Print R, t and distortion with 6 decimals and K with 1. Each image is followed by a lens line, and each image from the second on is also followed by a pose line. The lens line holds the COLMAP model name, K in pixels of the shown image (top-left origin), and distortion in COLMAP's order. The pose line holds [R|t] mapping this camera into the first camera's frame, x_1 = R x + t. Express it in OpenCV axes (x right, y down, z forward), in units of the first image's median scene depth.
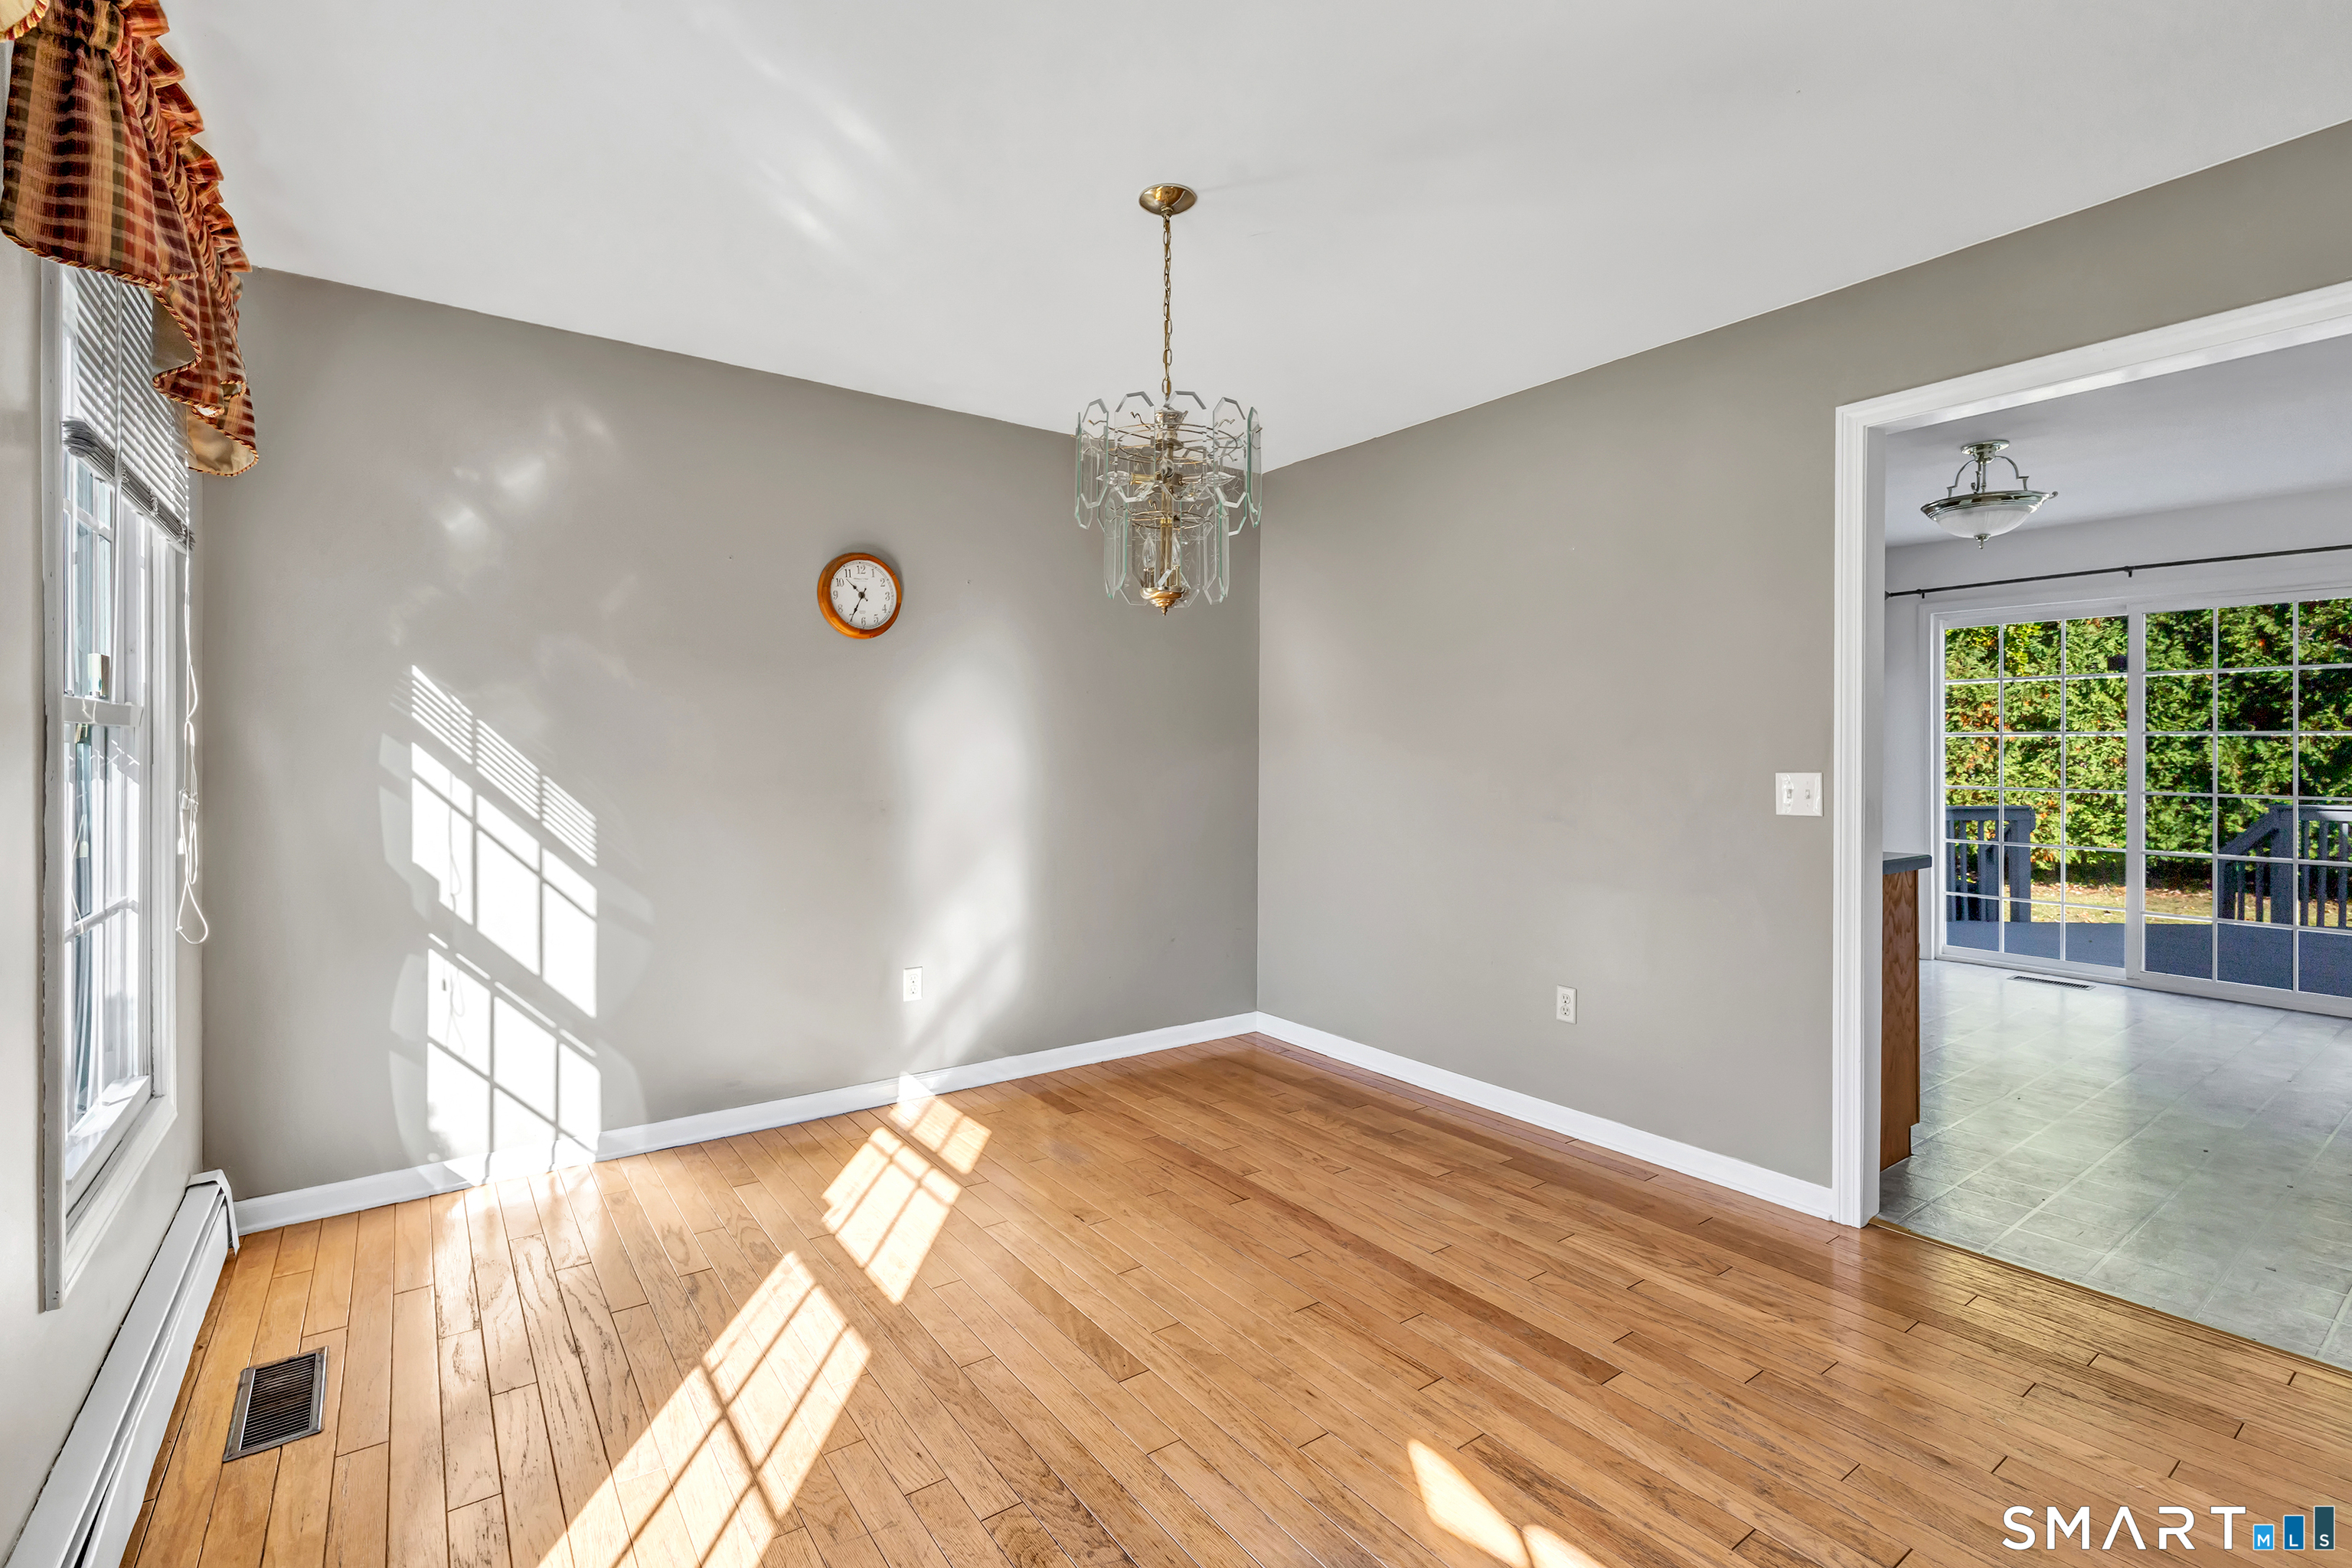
lens RADIAL K [[1041.4, 0, 1184.2], [0, 1041.4, 754.0], [0, 0, 1]] dist [-0.000063, 0.000419]
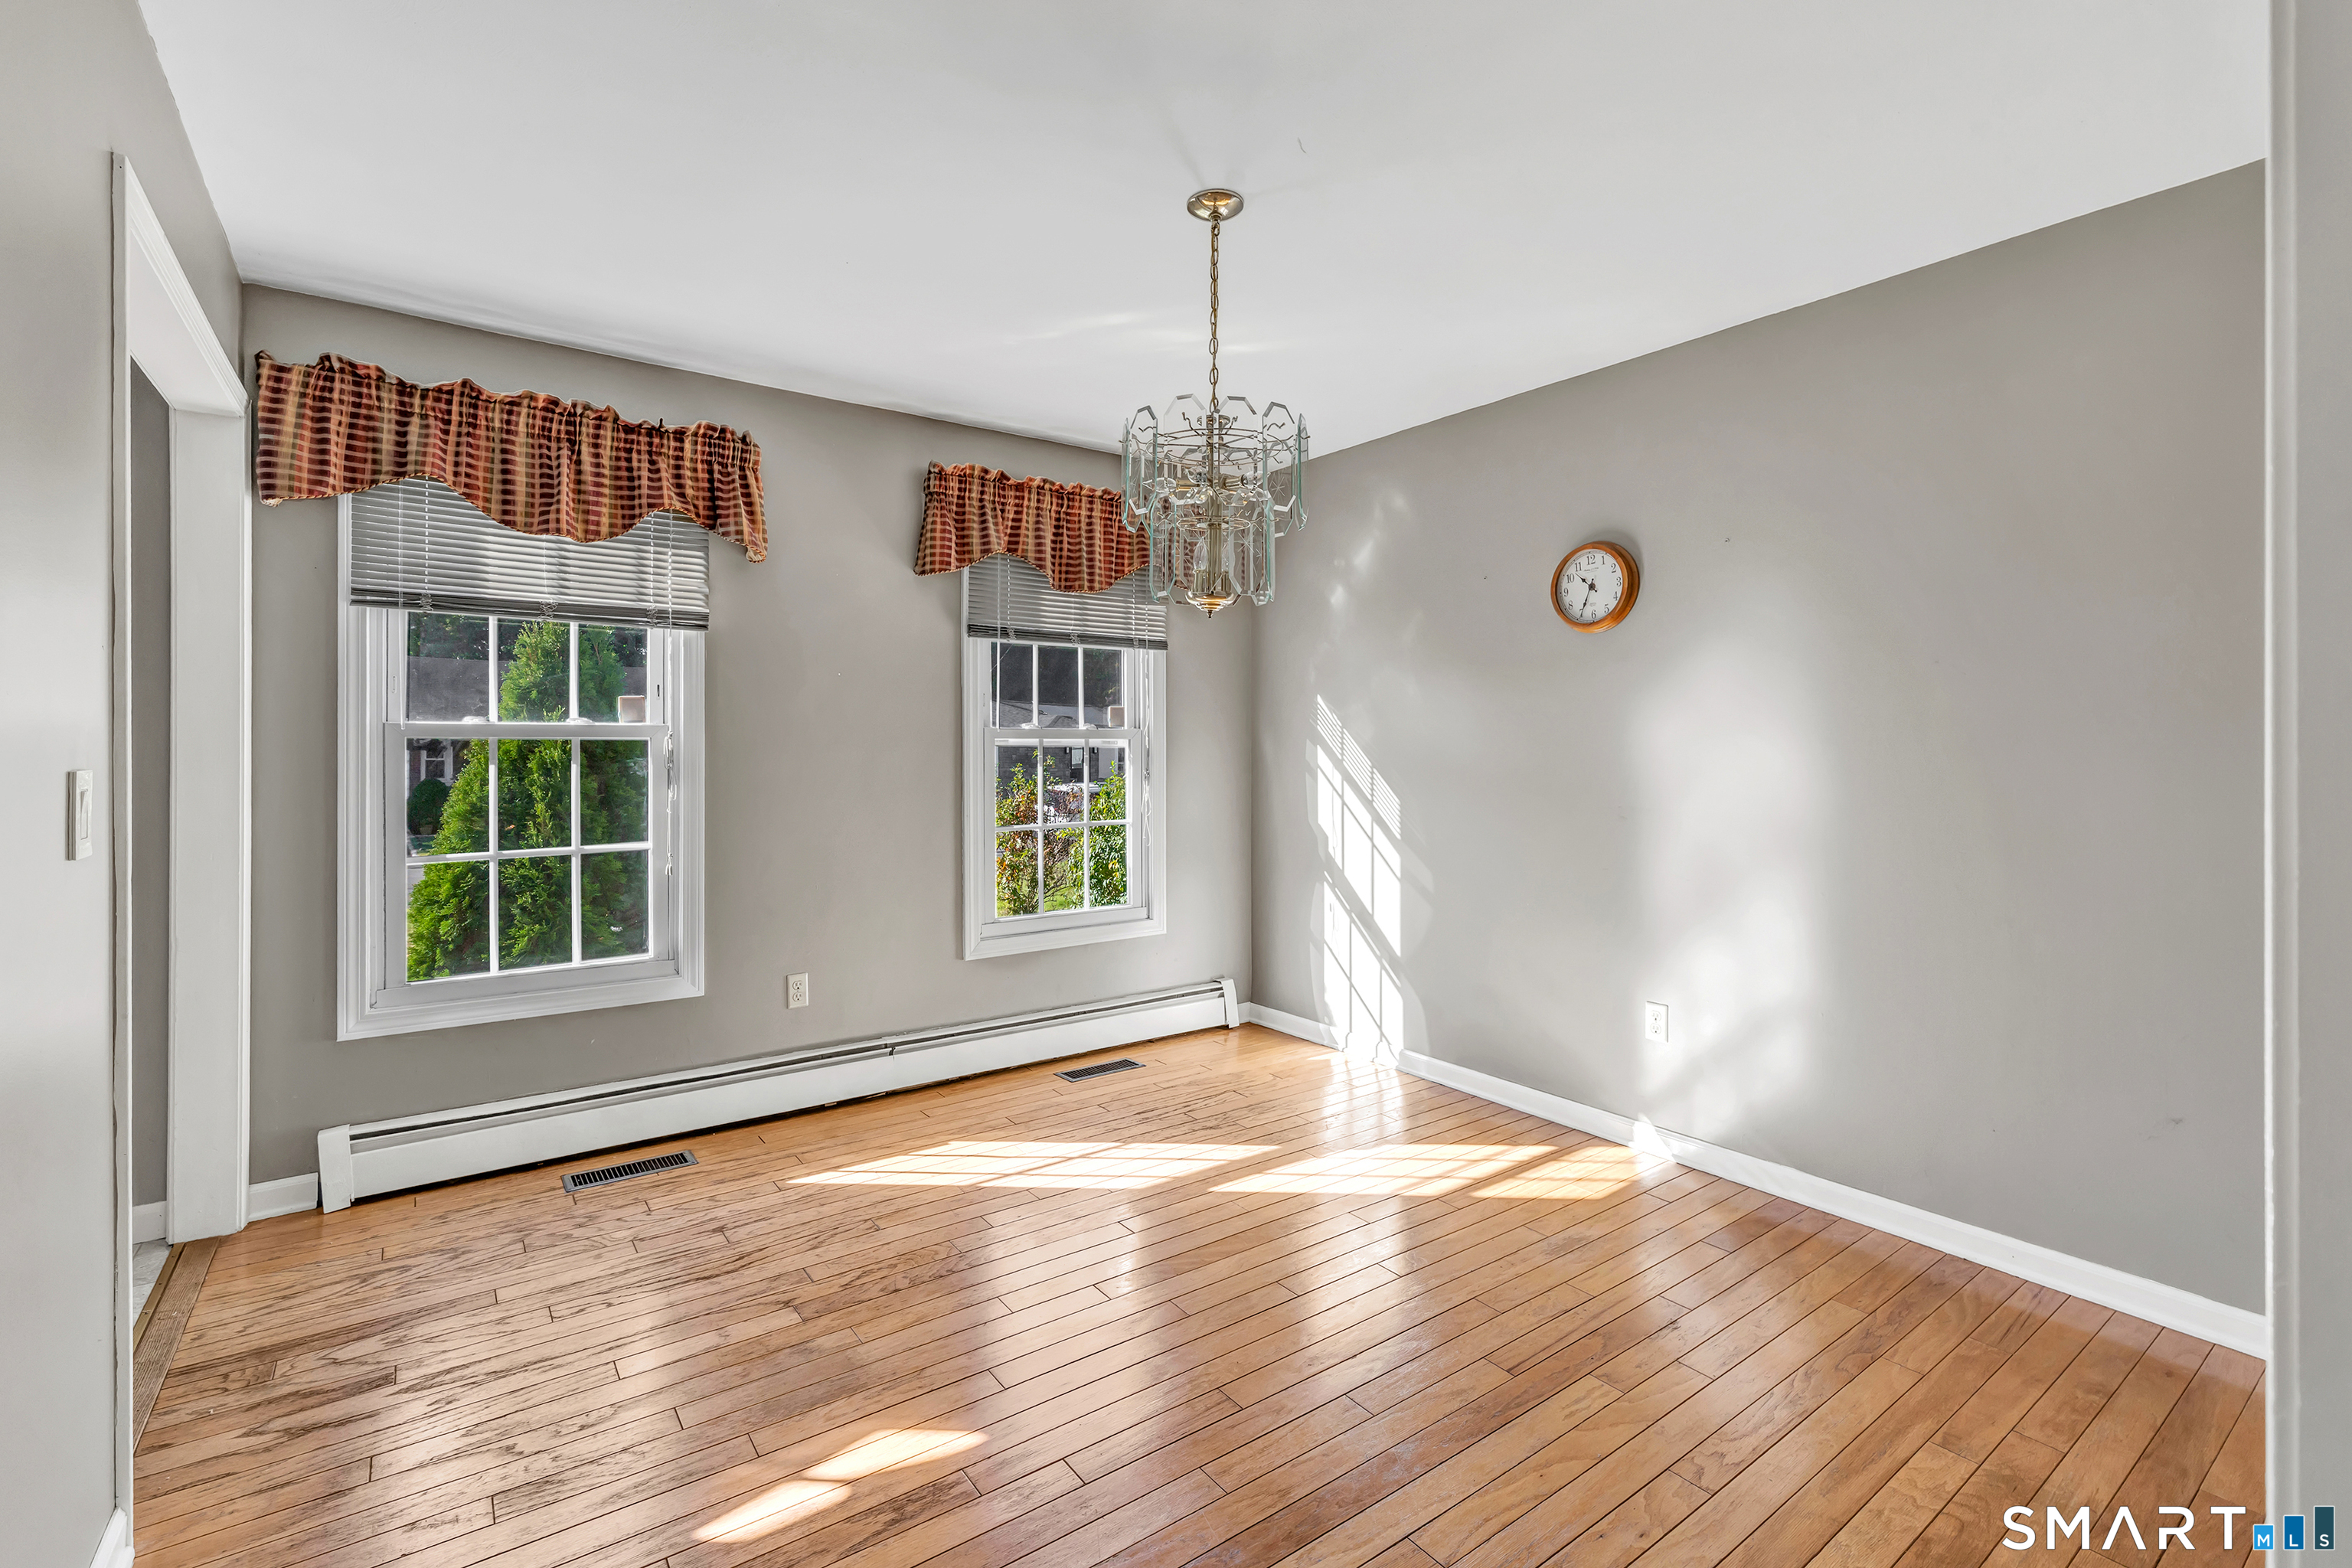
lens RADIAL K [[1041.4, 0, 1184.2], [0, 1041.4, 754.0], [0, 0, 1]] dist [-0.000063, 0.000419]
pose [[0.004727, -0.004058, -0.999981, 0.745524], [-0.017666, 0.999835, -0.004141, 0.011336], [0.999833, 0.017686, 0.004654, 0.740937]]
